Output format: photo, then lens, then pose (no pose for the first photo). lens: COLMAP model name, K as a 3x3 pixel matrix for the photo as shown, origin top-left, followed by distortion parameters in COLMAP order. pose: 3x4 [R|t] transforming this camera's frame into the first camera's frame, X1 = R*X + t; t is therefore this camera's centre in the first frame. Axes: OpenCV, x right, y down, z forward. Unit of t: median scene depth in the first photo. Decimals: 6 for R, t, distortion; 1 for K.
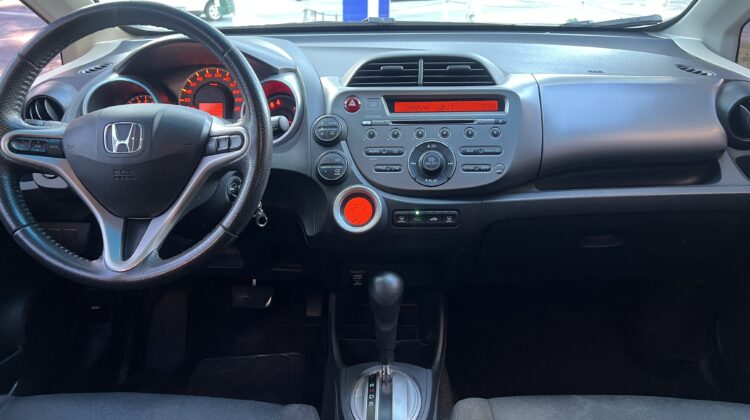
lens RADIAL K [[561.9, 0, 376.4], [0, 561.9, 205.9], [0, 0, 1]] dist [0.014803, -0.014215]
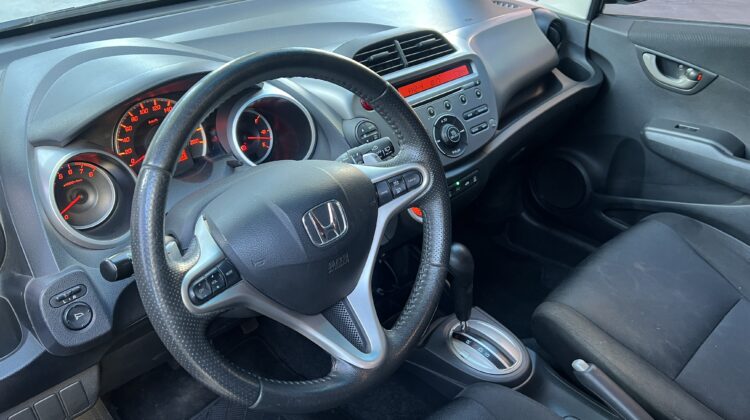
lens RADIAL K [[561.9, 0, 375.3], [0, 561.9, 213.8], [0, 0, 1]] dist [0.014803, -0.014215]
pose [[0.694641, -0.383464, 0.608630, -0.697785], [0.279820, 0.923478, 0.262469, -0.253866], [-0.662703, -0.012015, 0.748786, 0.270365]]
